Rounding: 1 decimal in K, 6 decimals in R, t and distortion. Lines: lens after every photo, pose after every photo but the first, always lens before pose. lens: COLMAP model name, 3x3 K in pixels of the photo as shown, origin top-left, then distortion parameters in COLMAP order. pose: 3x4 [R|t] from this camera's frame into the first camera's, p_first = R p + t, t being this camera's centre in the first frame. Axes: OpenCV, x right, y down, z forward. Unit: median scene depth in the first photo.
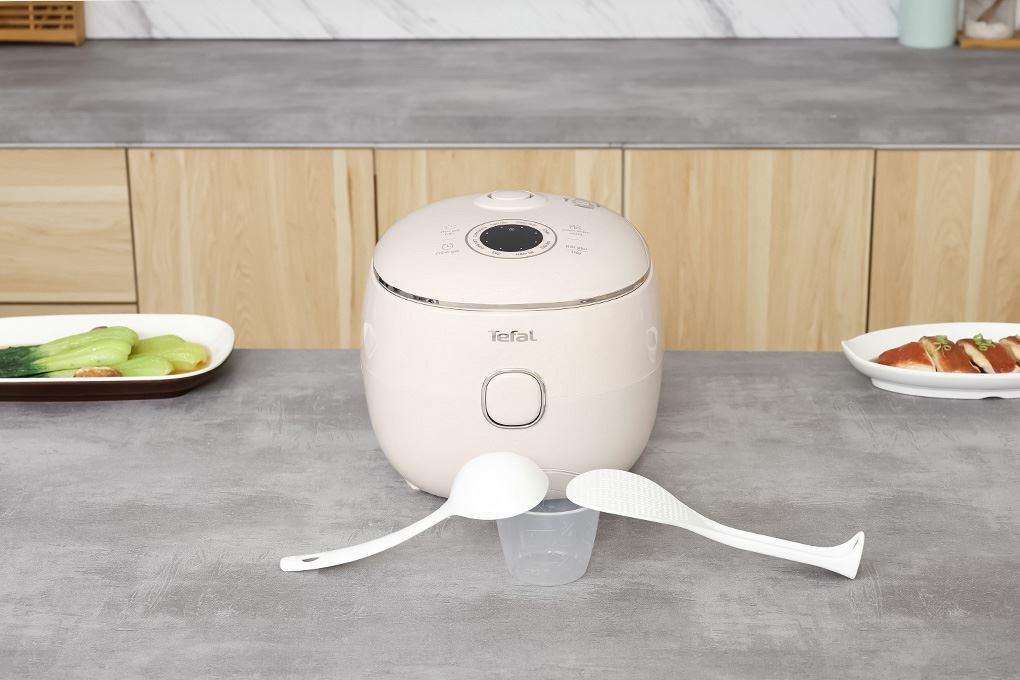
lens RADIAL K [[1840.1, 0, 510.0], [0, 1840.1, 340.0], [0, 0, 1]] dist [-0.007991, -0.106597]
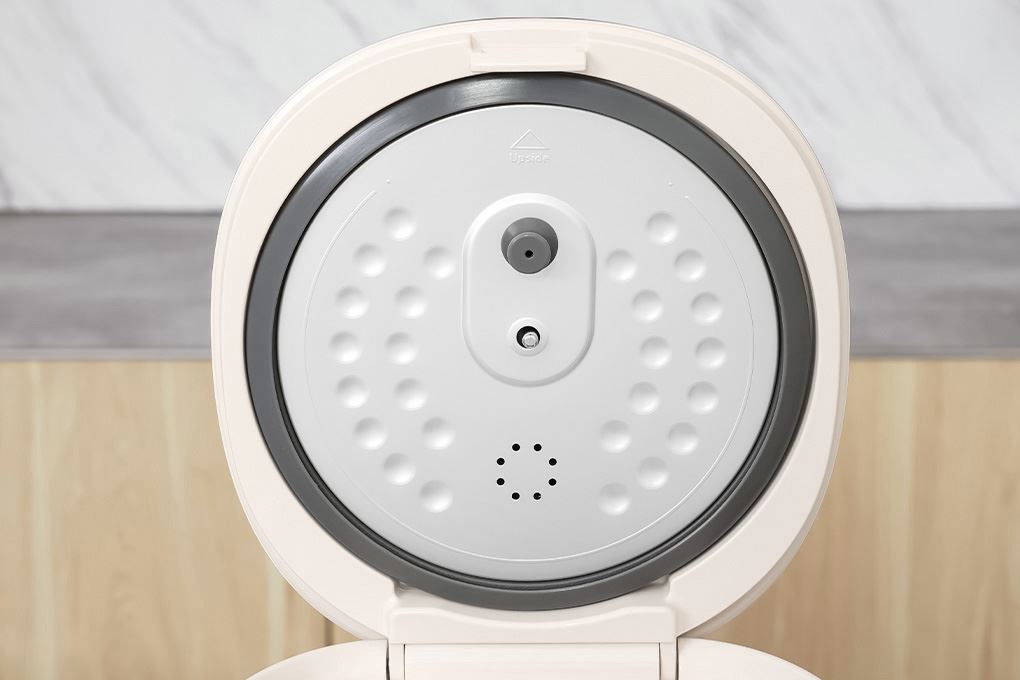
lens RADIAL K [[2178.6, 0, 510.0], [0, 2178.6, 340.0], [0, 0, 1]] dist [0.048258, 0.195588]
pose [[0.999972, -0.002018, 0.007268, -0.011245], [0.002932, 0.991752, -0.128137, -0.008256], [-0.006950, 0.128154, 0.991730, 0.208636]]
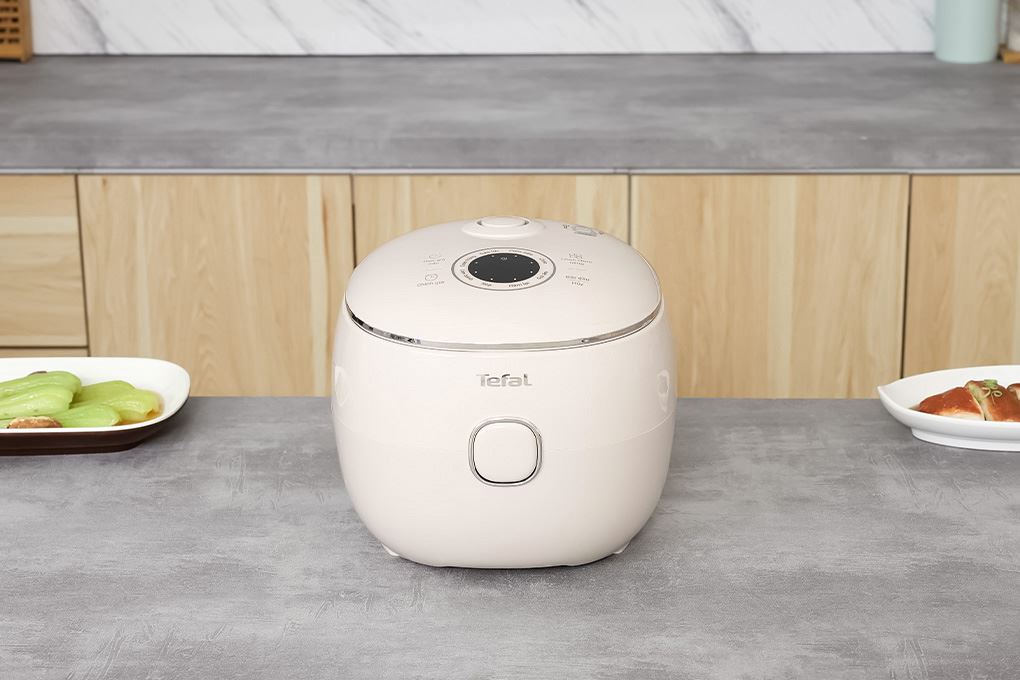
lens RADIAL K [[2012.5, 0, 510.0], [0, 2012.5, 340.0], [0, 0, 1]] dist [0.000309, -0.150191]
pose [[0.999997, -0.001576, 0.001869, 0.001218], [0.001623, 0.999683, -0.025132, 0.001449], [-0.001829, 0.025135, 0.999682, 0.020538]]
